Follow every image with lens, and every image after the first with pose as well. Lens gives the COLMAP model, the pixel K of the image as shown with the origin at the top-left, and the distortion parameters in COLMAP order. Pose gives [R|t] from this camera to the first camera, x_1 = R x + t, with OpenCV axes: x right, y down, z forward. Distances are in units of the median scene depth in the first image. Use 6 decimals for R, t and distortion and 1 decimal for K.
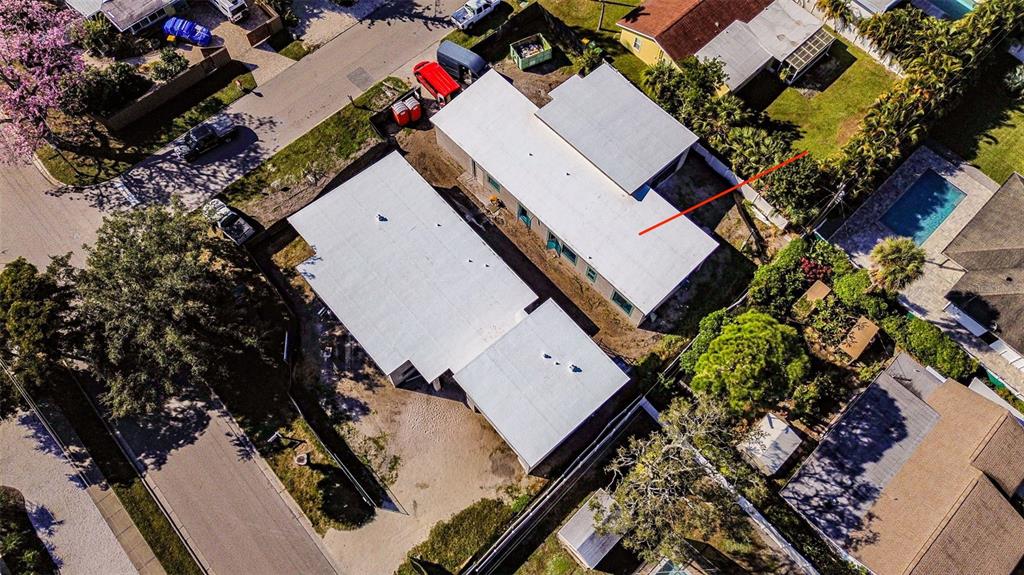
lens RADIAL K [[726.4, 0, 514.1], [0, 726.4, 283.9], [0, 0, 1]] dist [0.061397, -0.058560]
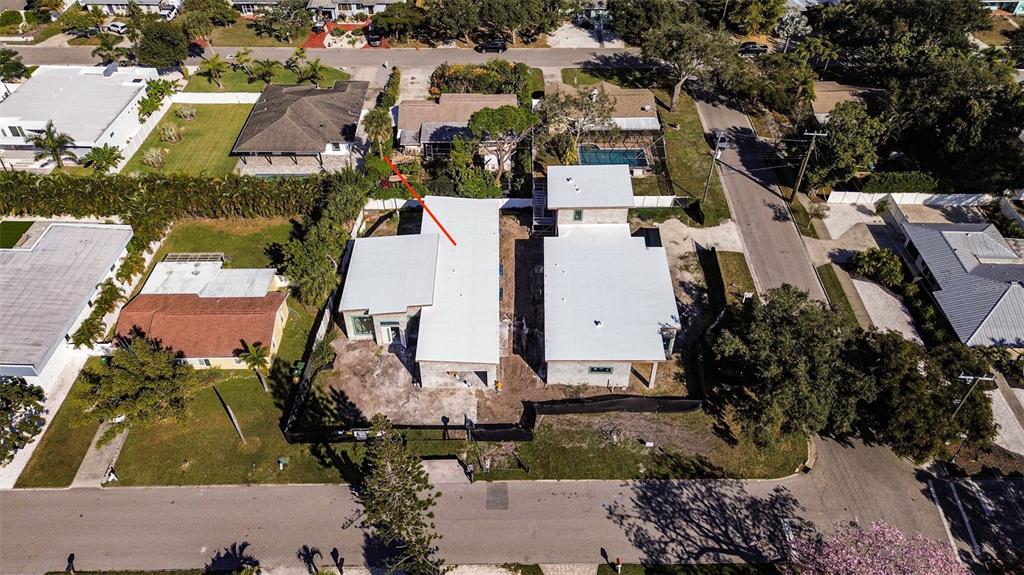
lens RADIAL K [[726.4, 0, 514.1], [0, 726.4, 283.9], [0, 0, 1]] dist [0.061397, -0.058560]
pose [[-0.732554, -0.474423, 0.488148, -0.570283], [0.607088, -0.130959, 0.783769, -0.986201], [-0.307911, 0.870502, 0.383951, 0.488405]]
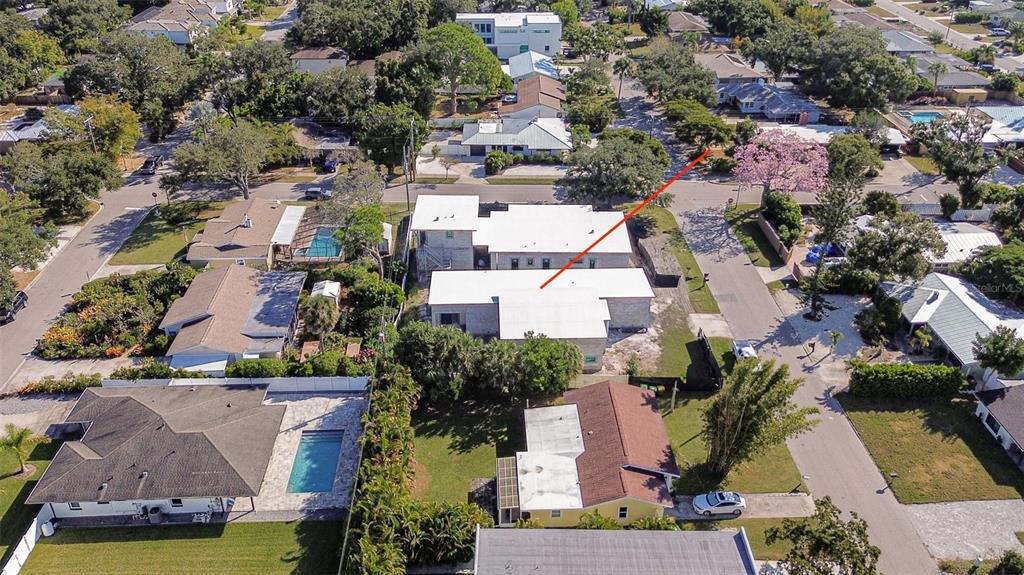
lens RADIAL K [[819.0, 0, 518.5], [0, 819.0, 240.5], [0, 0, 1]] dist [0.046918, 0.005548]
pose [[-0.658619, 0.327548, -0.677446, 1.058236], [-0.691346, 0.092045, 0.716637, -1.163611], [0.297089, 0.940340, 0.165826, 0.608257]]
